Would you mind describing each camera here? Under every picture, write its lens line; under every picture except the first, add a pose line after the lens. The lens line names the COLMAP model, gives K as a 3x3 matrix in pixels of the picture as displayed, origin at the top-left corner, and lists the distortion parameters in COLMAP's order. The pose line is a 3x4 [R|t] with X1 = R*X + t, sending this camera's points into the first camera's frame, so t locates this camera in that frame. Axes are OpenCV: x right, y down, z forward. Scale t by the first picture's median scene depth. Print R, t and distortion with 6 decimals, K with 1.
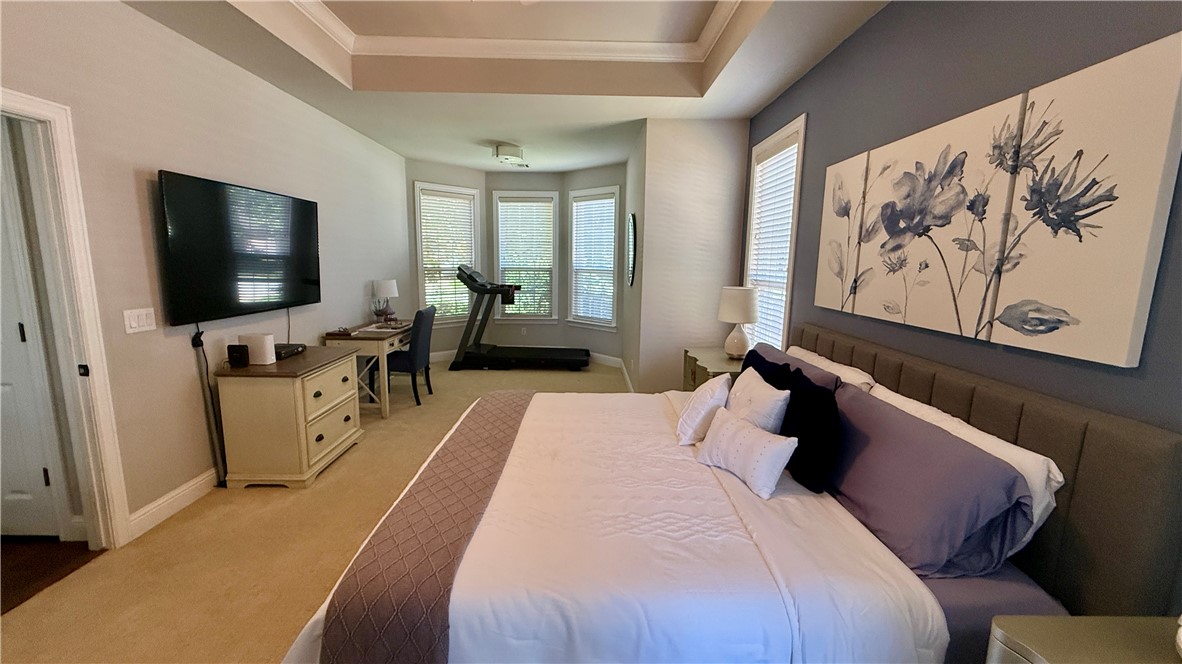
lens RADIAL K [[471.2, 0, 588.2], [0, 471.2, 330.4], [0, 0, 1]] dist [0.000448, 0.000339]
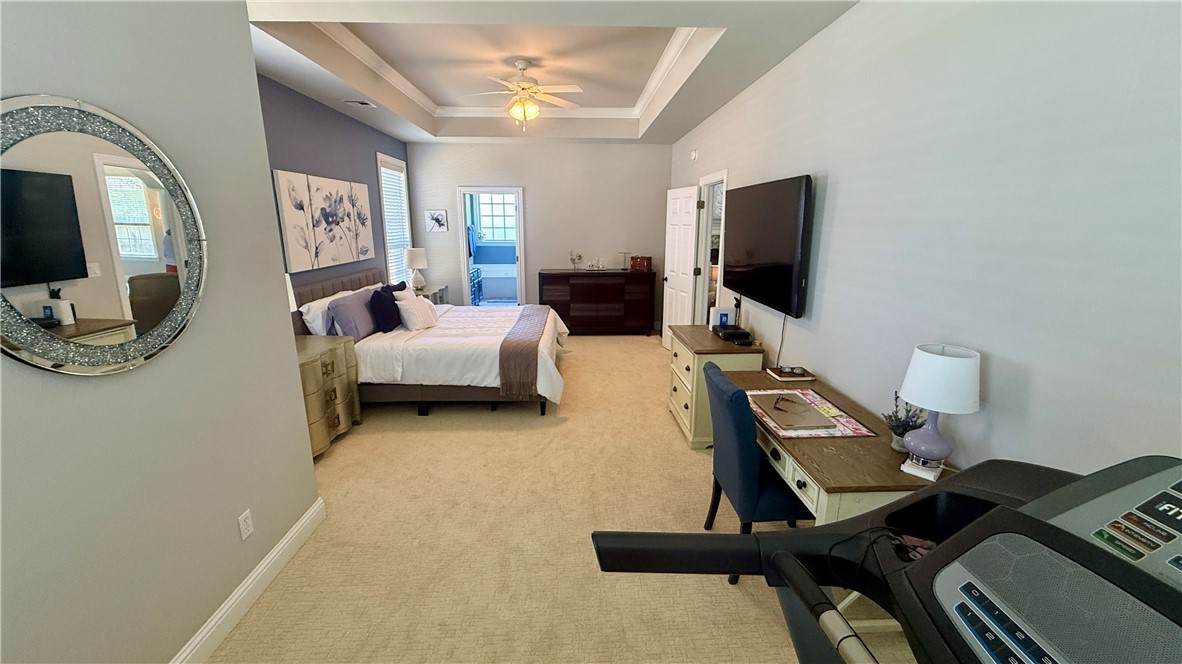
lens RADIAL K [[471.2, 0, 588.2], [0, 471.2, 330.4], [0, 0, 1]] dist [0.000448, 0.000339]
pose [[-0.999513, -0.008312, -0.030090, -0.441642], [-0.018903, 0.928244, 0.371492, -0.562678], [0.024843, 0.371880, -0.927948, 3.138878]]
